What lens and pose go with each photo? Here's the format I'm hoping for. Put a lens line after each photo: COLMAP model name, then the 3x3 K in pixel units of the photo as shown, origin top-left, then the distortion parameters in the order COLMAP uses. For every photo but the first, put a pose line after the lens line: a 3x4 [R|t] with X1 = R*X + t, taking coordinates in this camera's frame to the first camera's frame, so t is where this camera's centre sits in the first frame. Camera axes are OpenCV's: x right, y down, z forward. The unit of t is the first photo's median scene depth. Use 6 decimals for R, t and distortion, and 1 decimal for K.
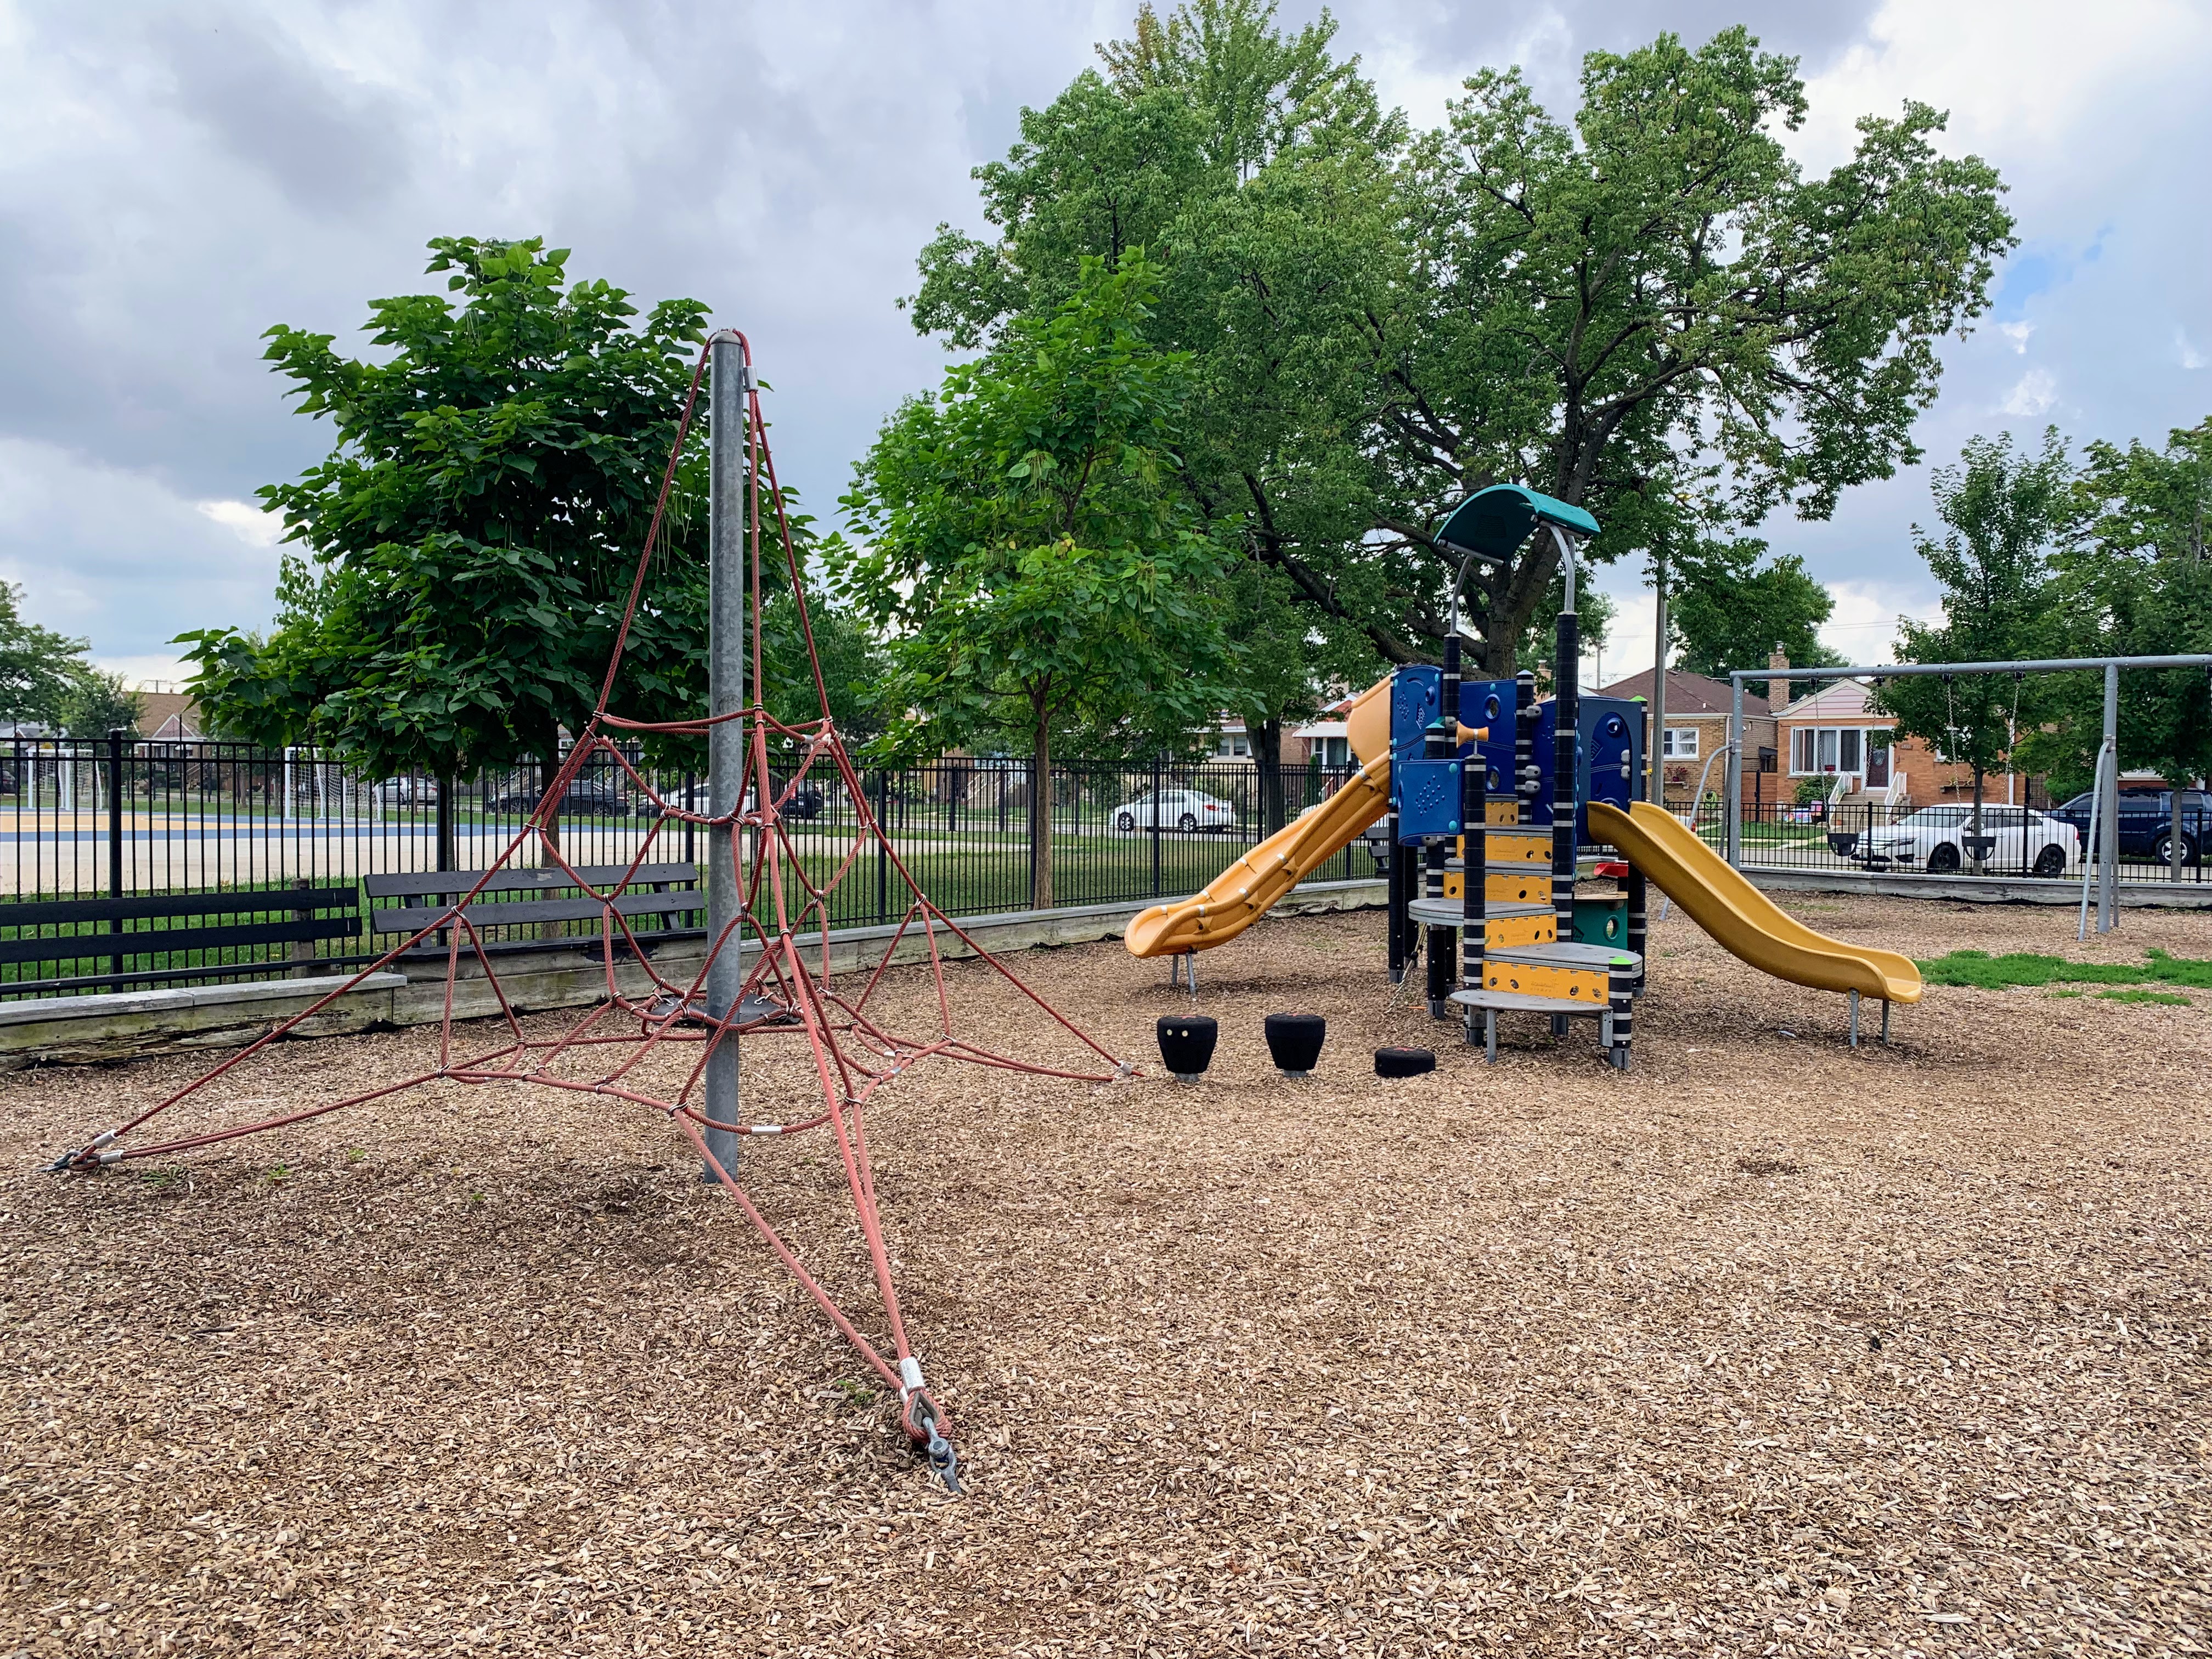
lens RADIAL K [[1632.8, 0, 1099.1], [0, 1632.8, 776.1], [0, 0, 1]] dist [0.002574, 0.001835]
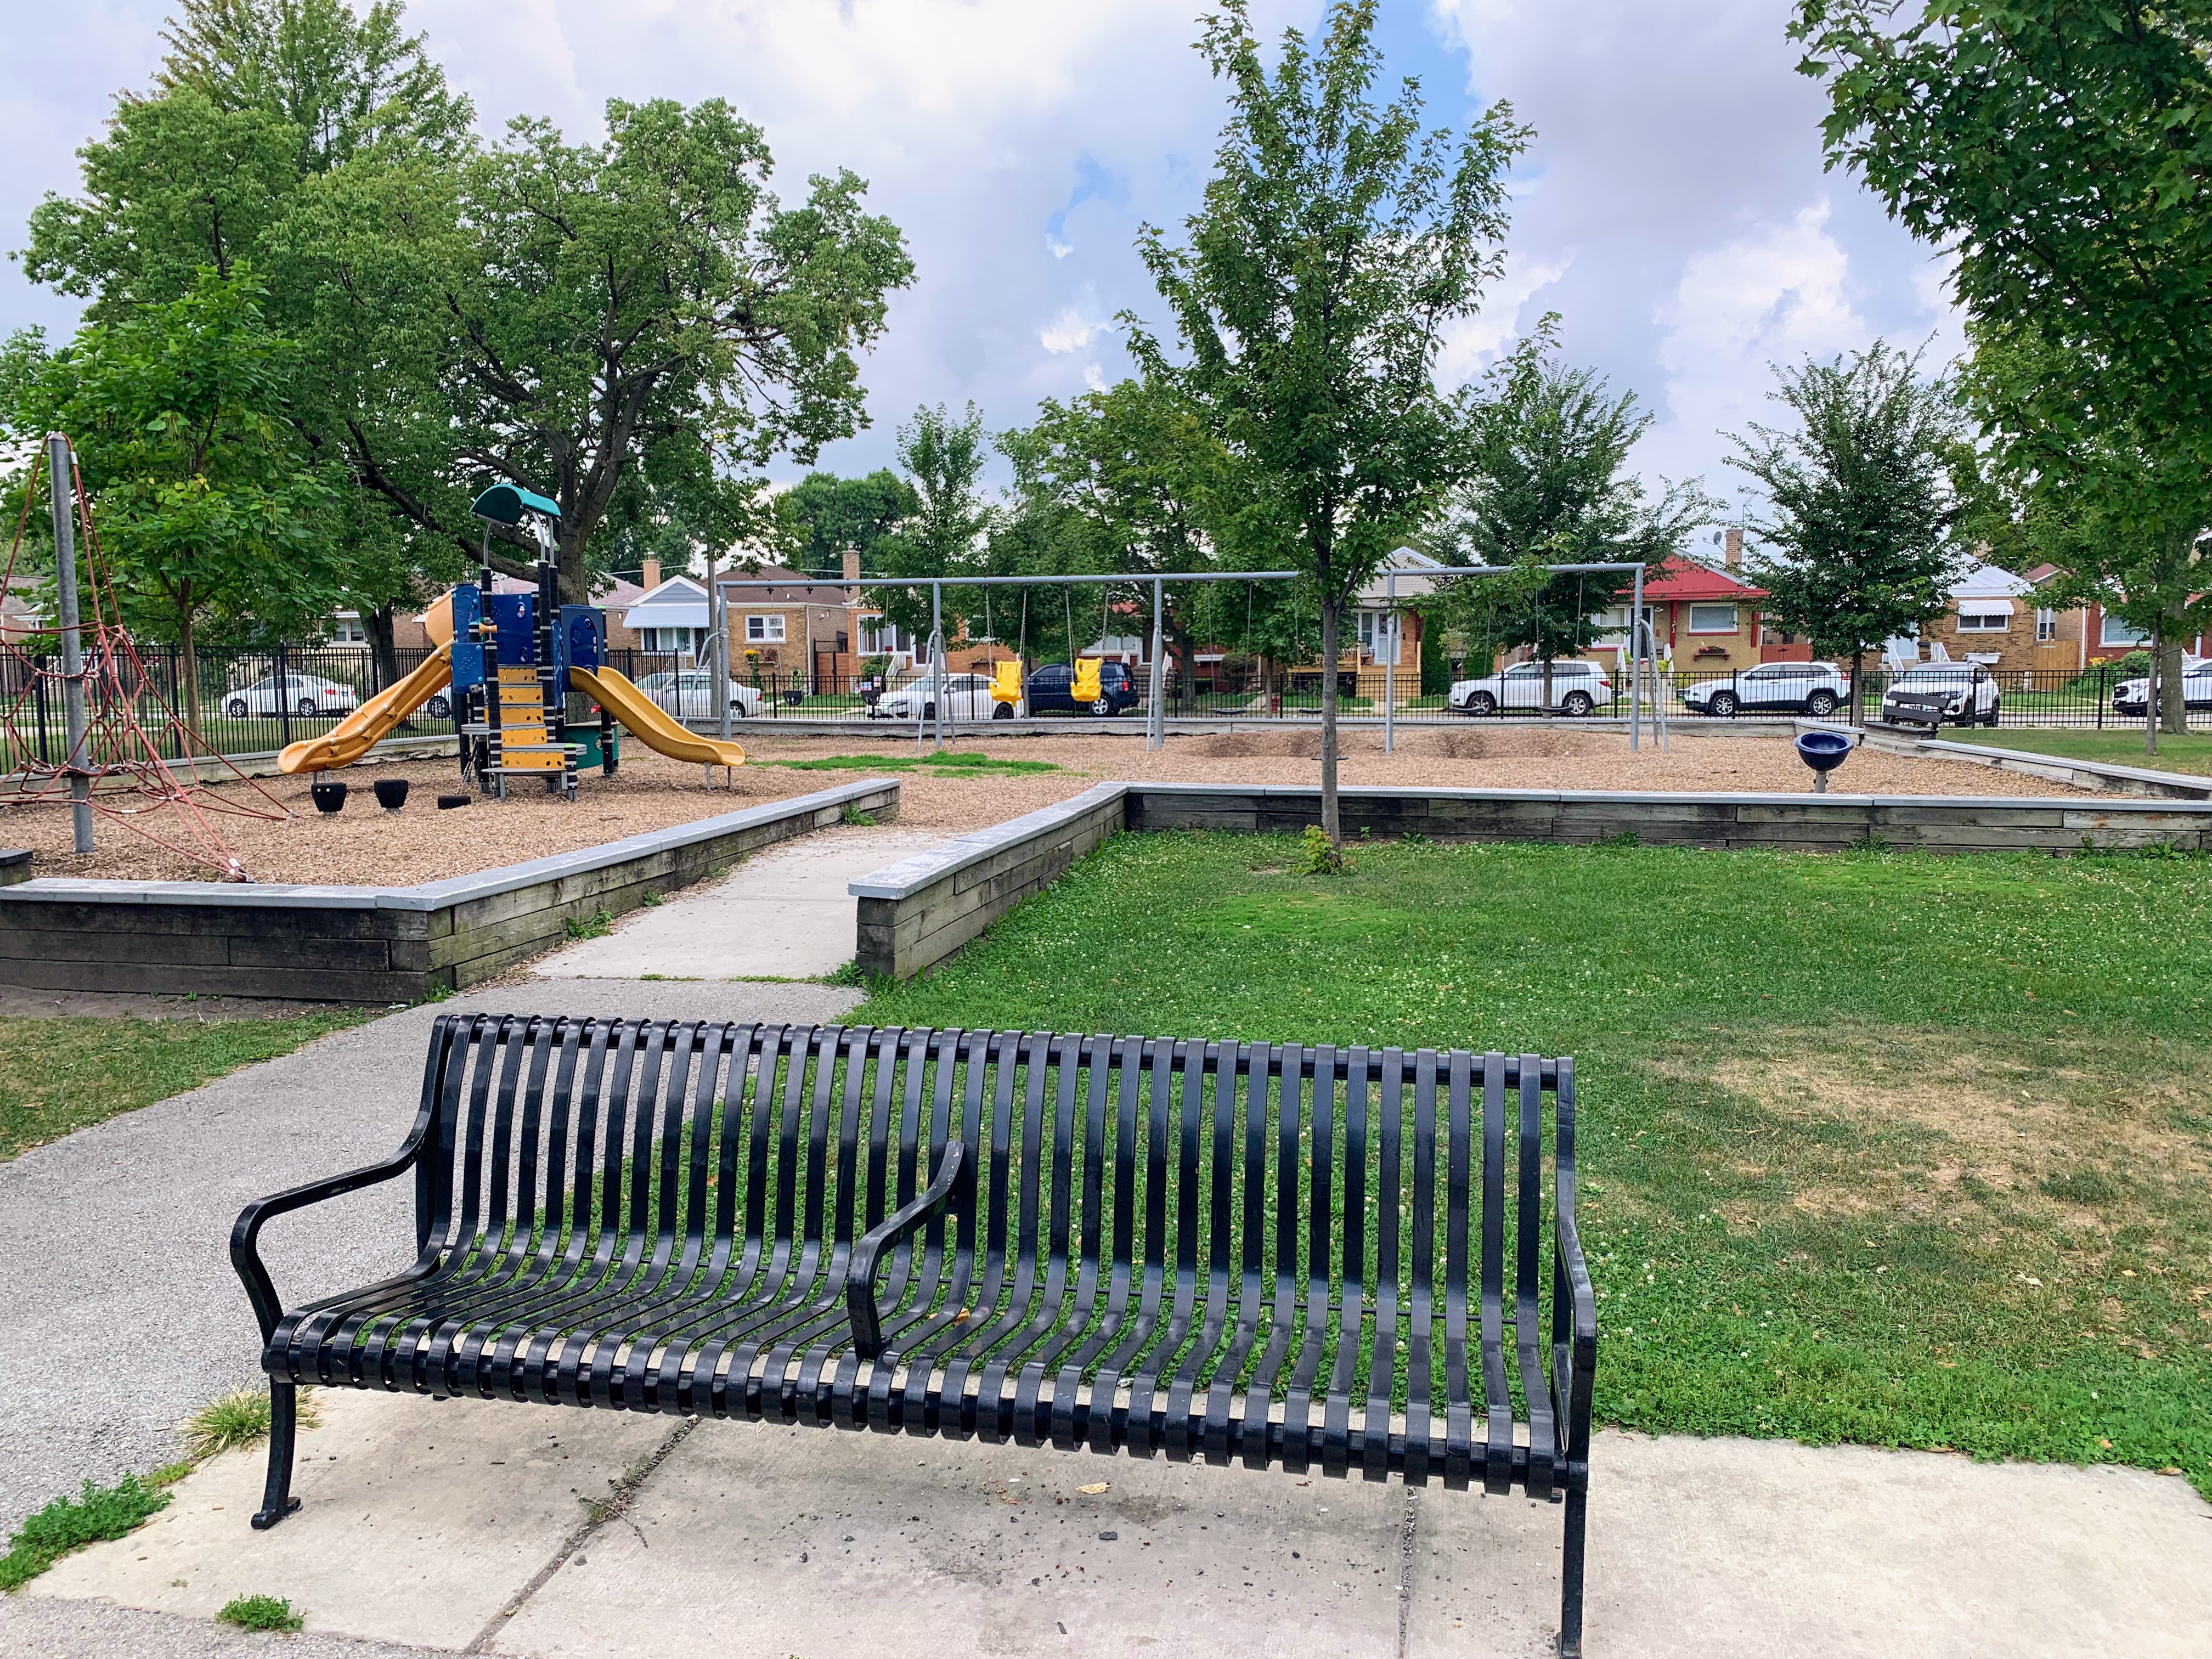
lens RADIAL K [[1689.0, 0, 1094.2], [0, 1689.0, 837.9], [0, 0, 1]] dist [0.027492, -0.013491]
pose [[0.881799, -0.064417, 0.467205, -0.036580], [0.015773, 0.994102, 0.107295, 0.006707], [-0.471361, -0.087244, 0.877615, -0.483879]]
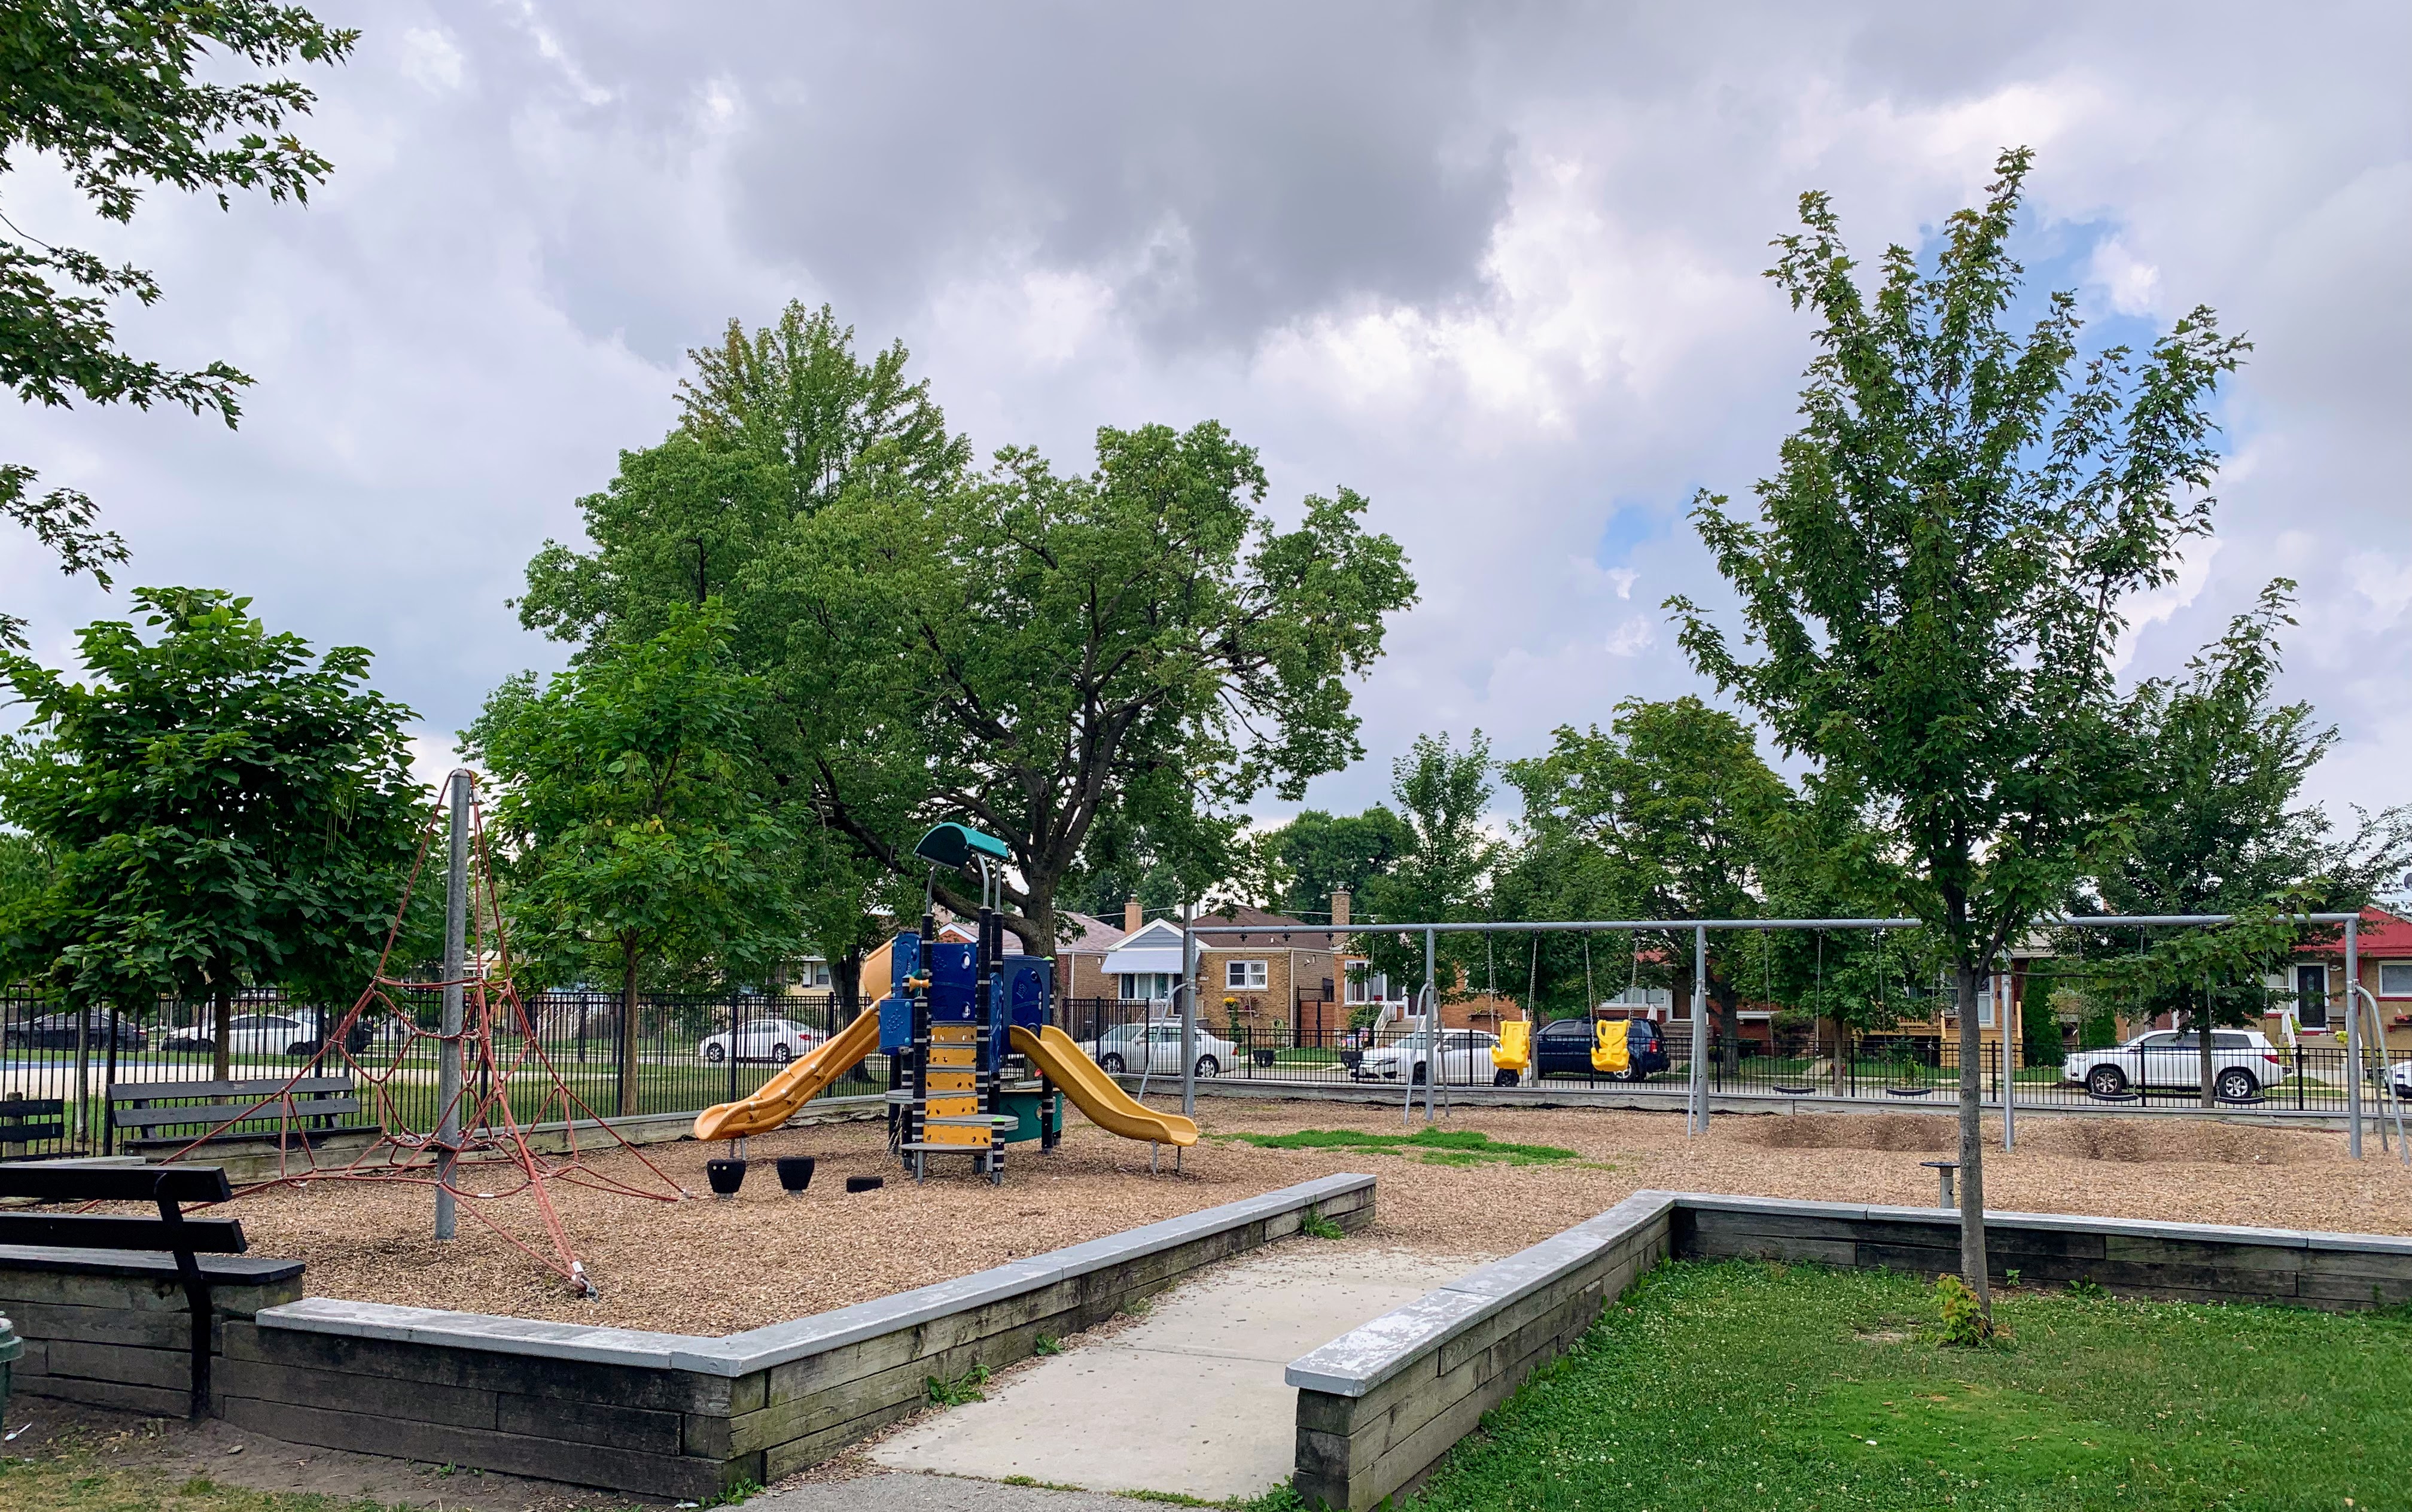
lens RADIAL K [[1811.0, 0, 1211.5], [0, 1811.0, 906.4], [0, 0, 1]] dist [0.113010, -0.240870]
pose [[0.962202, 0.014087, 0.271973, 0.008472], [0.000776, 0.998515, -0.054464, -0.001763], [-0.272336, 0.052616, 0.960762, -0.384831]]
